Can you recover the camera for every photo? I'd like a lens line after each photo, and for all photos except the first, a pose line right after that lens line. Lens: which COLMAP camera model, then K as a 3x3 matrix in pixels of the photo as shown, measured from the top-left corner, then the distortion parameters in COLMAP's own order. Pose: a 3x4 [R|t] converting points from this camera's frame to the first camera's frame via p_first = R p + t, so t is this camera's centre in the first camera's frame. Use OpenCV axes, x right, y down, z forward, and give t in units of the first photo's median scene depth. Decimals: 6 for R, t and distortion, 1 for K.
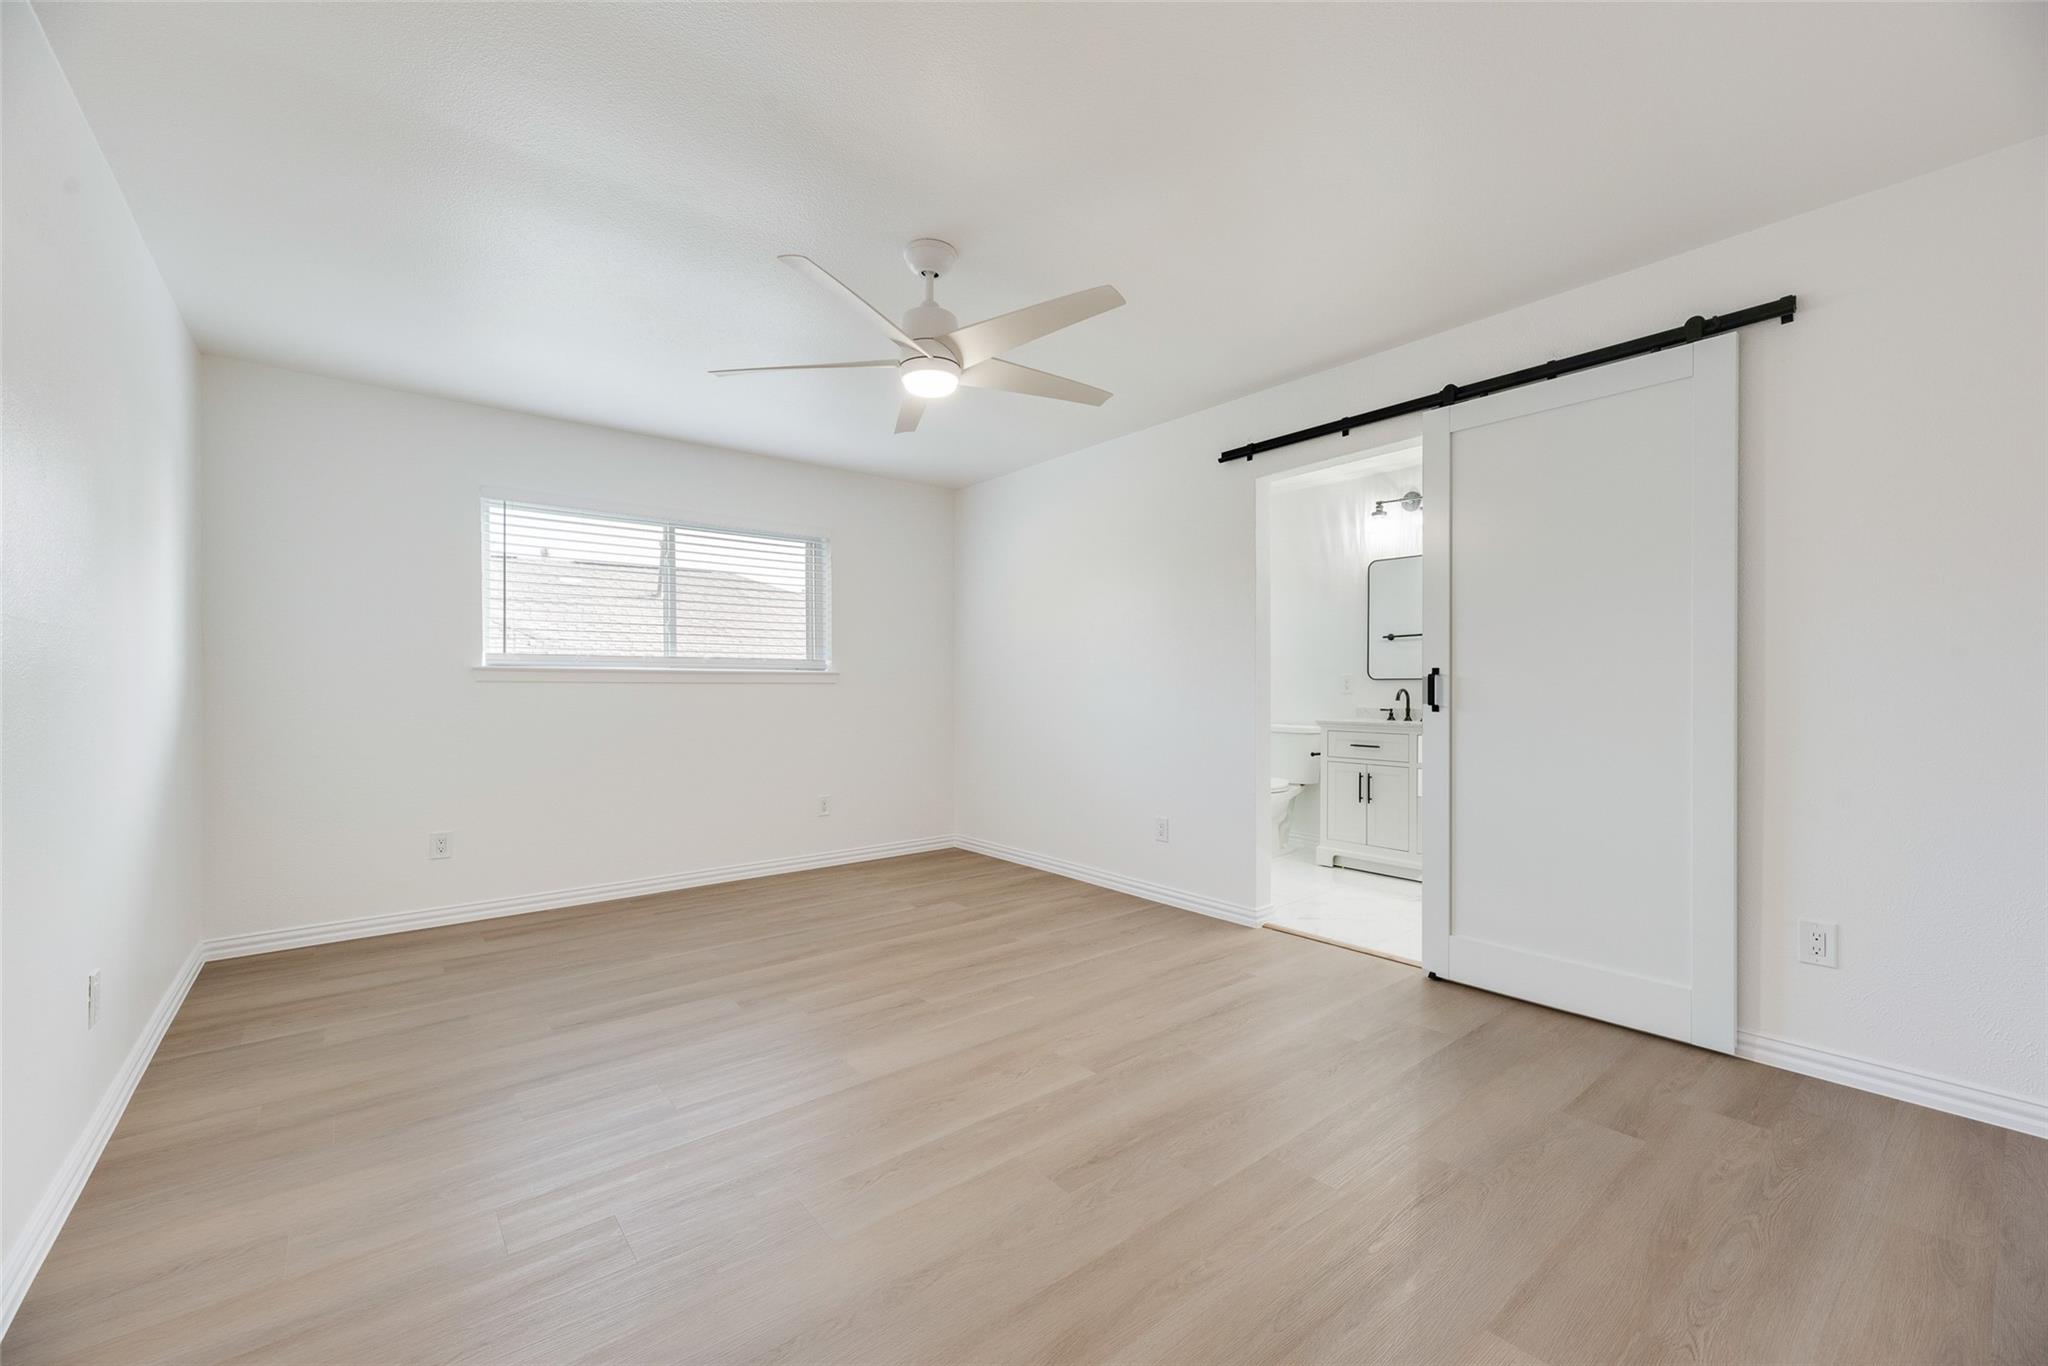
lens RADIAL K [[829.6, 0, 1026.4], [0, 829.6, 694.1], [0, 0, 1]] dist [0.000433, 0.000405]
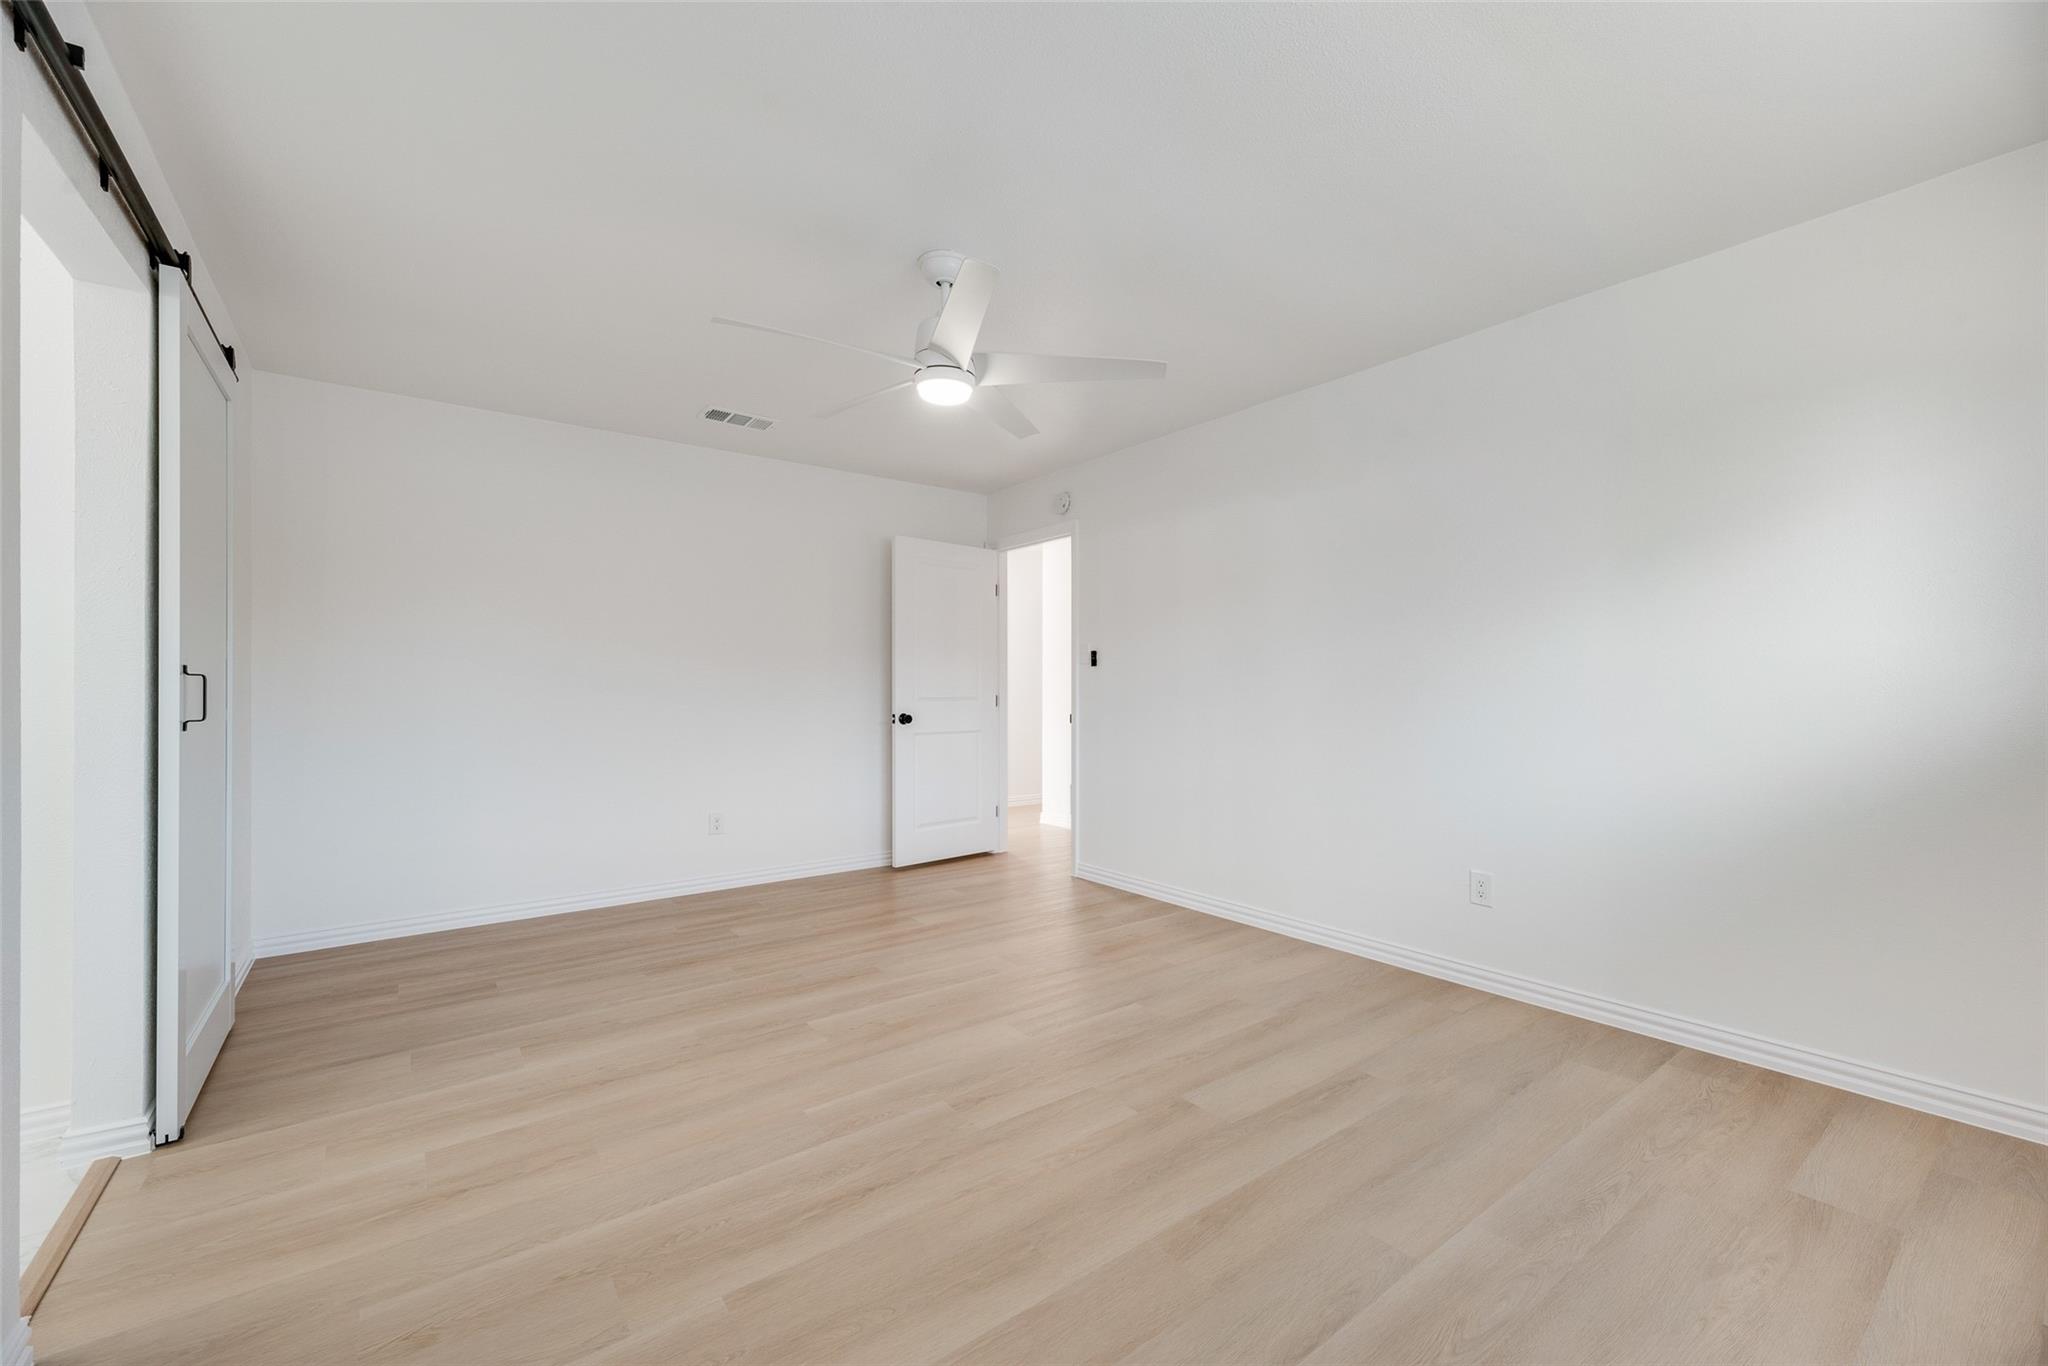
lens RADIAL K [[829.6, 0, 1026.4], [0, 829.6, 694.1], [0, 0, 1]] dist [0.000433, 0.000405]
pose [[-0.999484, 0.003331, 0.031962, -0.215299], [0.003704, 0.999925, 0.011639, -0.014575], [-0.031921, 0.011751, -0.999421, 1.737951]]
